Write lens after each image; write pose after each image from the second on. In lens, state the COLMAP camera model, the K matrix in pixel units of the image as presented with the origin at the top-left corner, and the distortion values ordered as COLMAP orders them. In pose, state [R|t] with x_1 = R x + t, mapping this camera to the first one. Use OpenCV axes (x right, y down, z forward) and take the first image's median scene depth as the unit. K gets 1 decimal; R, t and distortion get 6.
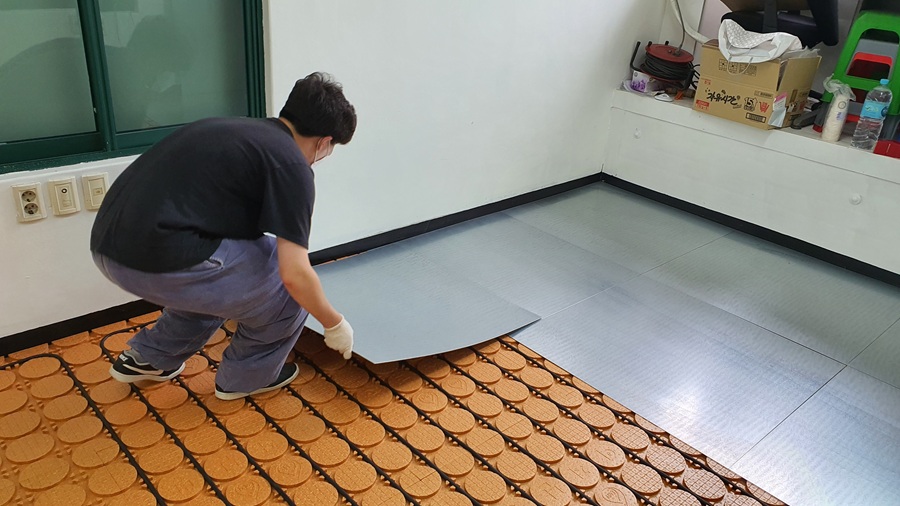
lens RADIAL K [[699.7, 0, 450.0], [0, 699.7, 253.0], [0, 0, 1]] dist [-0.000204, 0.004729]
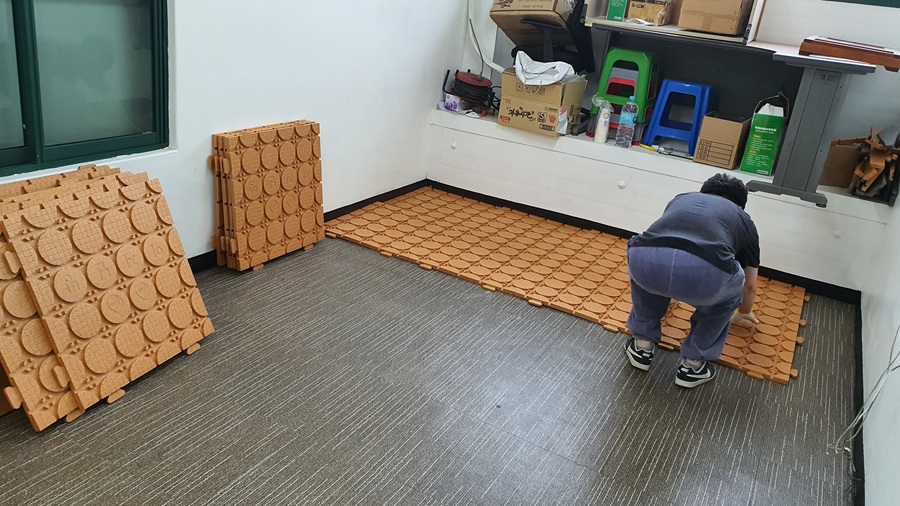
lens RADIAL K [[699.7, 0, 450.0], [0, 699.7, 253.0], [0, 0, 1]] dist [-0.000204, 0.004729]
pose [[0.946949, -0.080339, 0.311180, -0.152086], [0.094275, 0.995095, -0.029977, 0.058628], [-0.307246, 0.057723, 0.949878, -0.155776]]
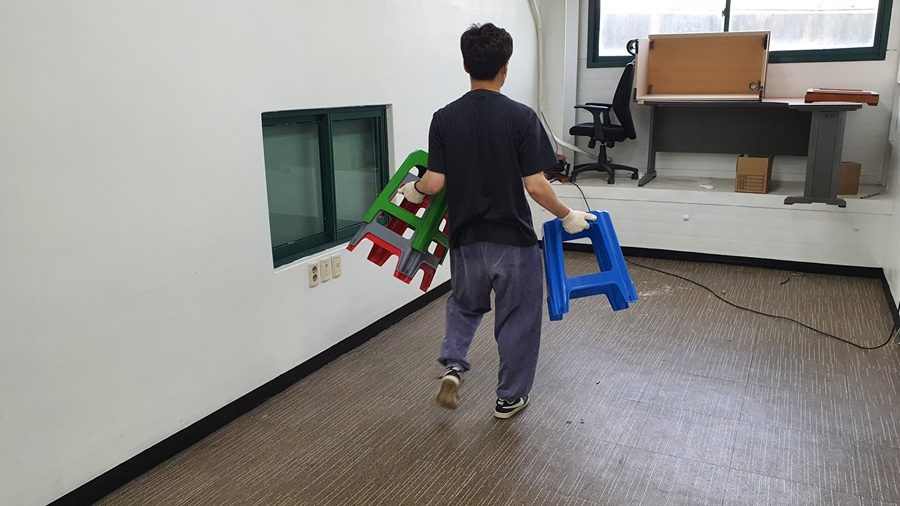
lens RADIAL K [[730.7, 0, 452.5], [0, 730.7, 275.6], [0, 0, 1]] dist [-0.003930, 0.002607]
pose [[0.920390, -0.180548, 0.346821, -0.581004], [0.237545, 0.962745, -0.129208, 0.150044], [-0.310572, 0.201307, 0.928989, -0.453990]]
